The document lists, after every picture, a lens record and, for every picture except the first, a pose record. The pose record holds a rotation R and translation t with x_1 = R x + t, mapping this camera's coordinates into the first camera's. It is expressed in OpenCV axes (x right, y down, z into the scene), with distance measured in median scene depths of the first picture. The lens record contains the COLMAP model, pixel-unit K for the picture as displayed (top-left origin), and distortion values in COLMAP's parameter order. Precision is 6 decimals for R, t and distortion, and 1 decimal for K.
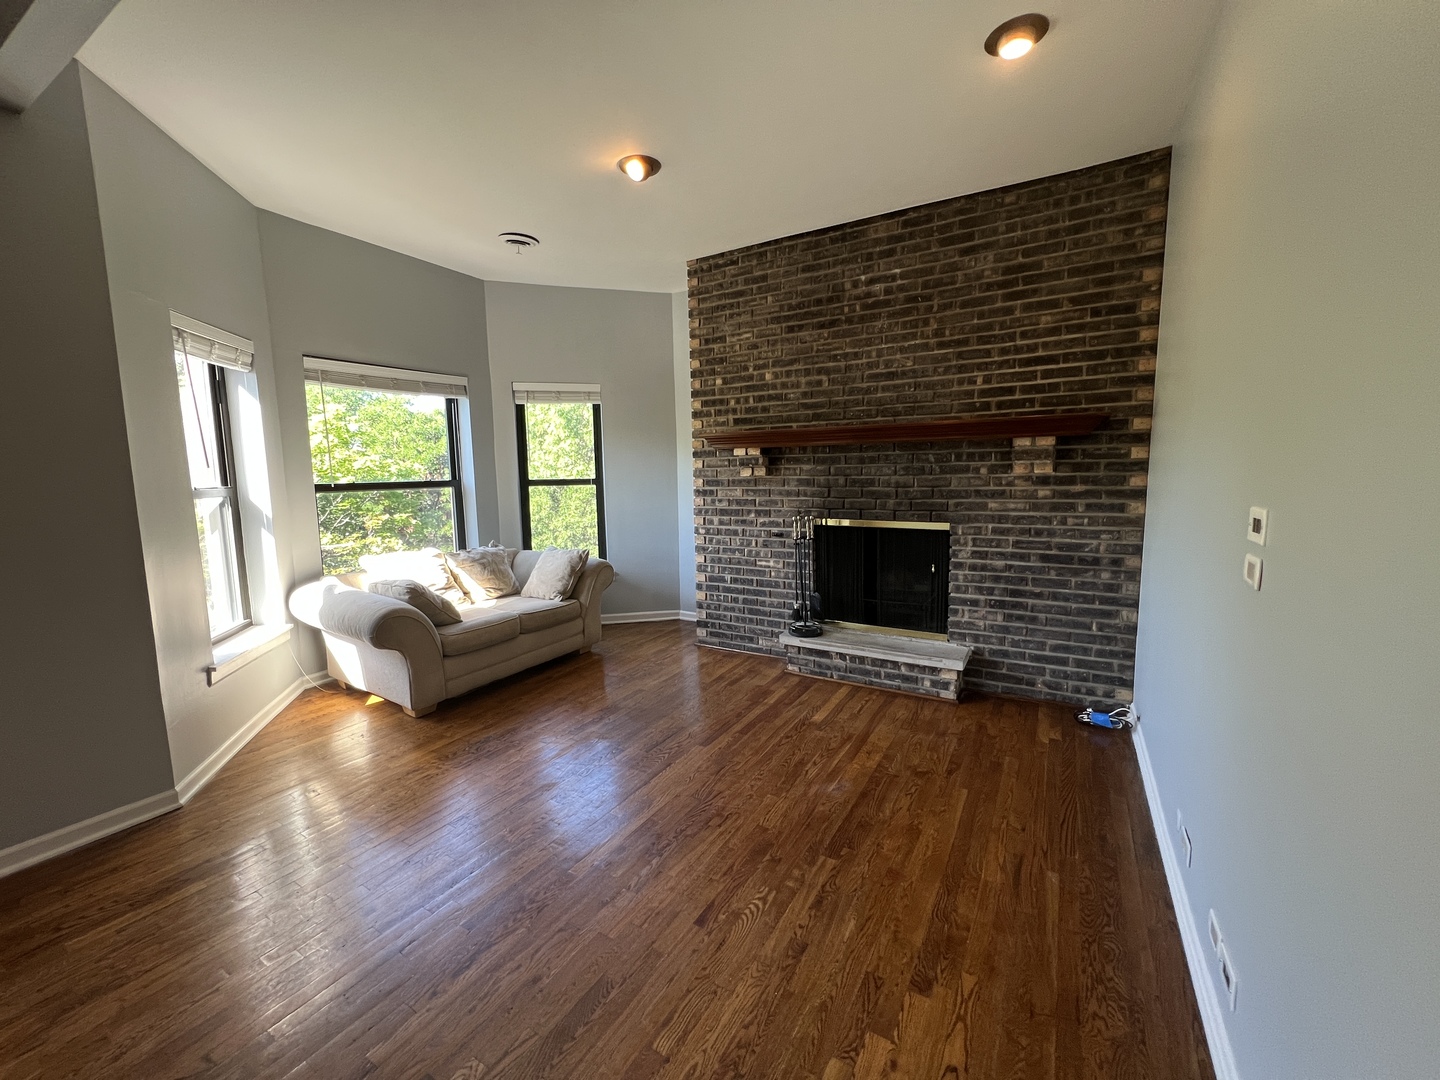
lens RADIAL K [[583.6, 0, 719.3], [0, 583.6, 538.0], [0, 0, 1]] dist [-0.000271, 0.000348]
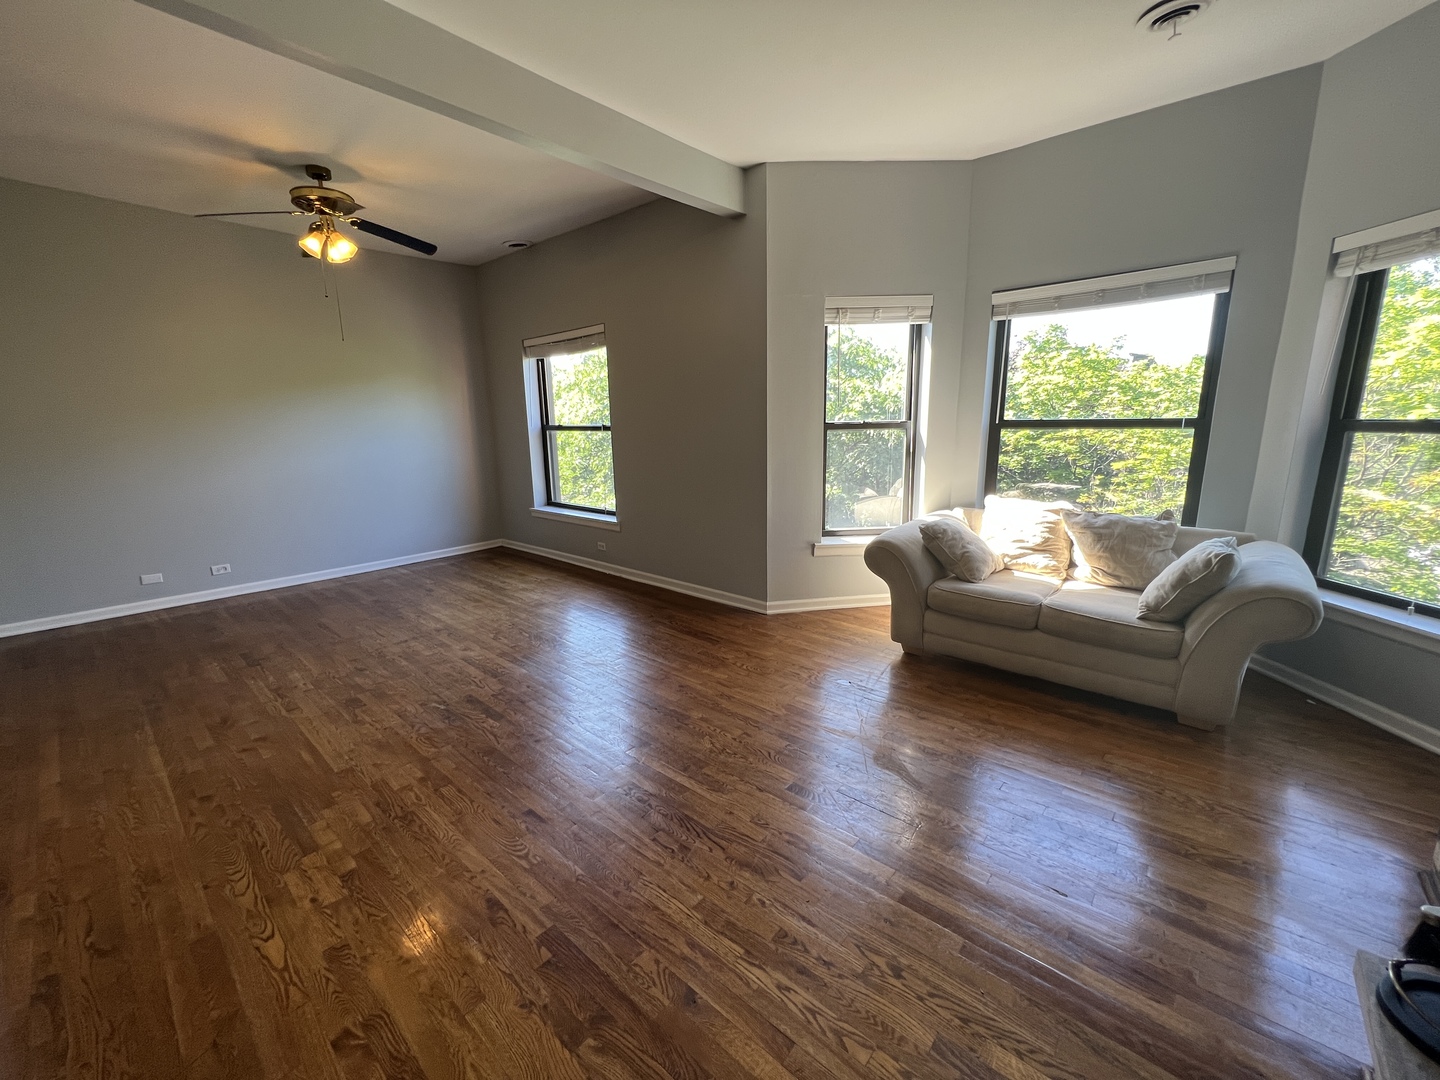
lens RADIAL K [[583.6, 0, 720.4], [0, 583.6, 541.1], [0, 0, 1]] dist [-0.000271, 0.000348]
pose [[-0.183742, 0.220160, -0.958002, 0.464976], [-0.096703, 0.965819, 0.240504, -0.094038], [0.978206, 0.136832, -0.156171, 0.772026]]
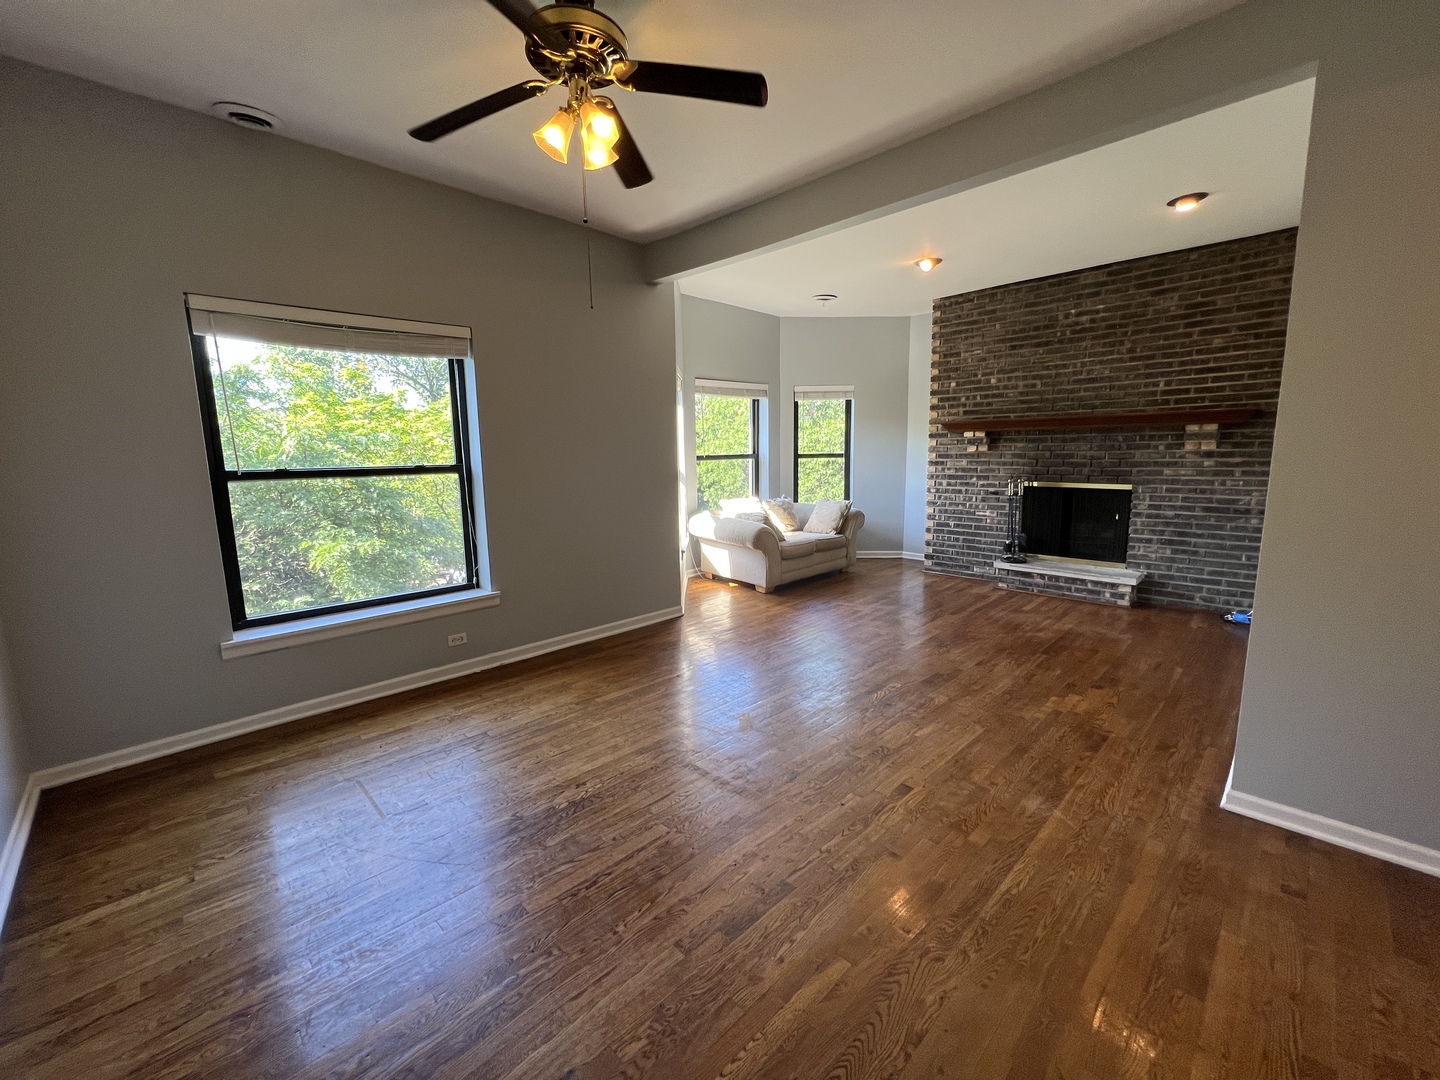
lens RADIAL K [[583.6, 0, 716.3], [0, 583.6, 539.2], [0, 0, 1]] dist [-0.000271, 0.000348]
pose [[0.966448, 0.040267, -0.253685, -0.220245], [-0.029854, 0.998551, 0.044768, 0.074168], [0.255121, -0.035692, 0.966250, -0.641653]]
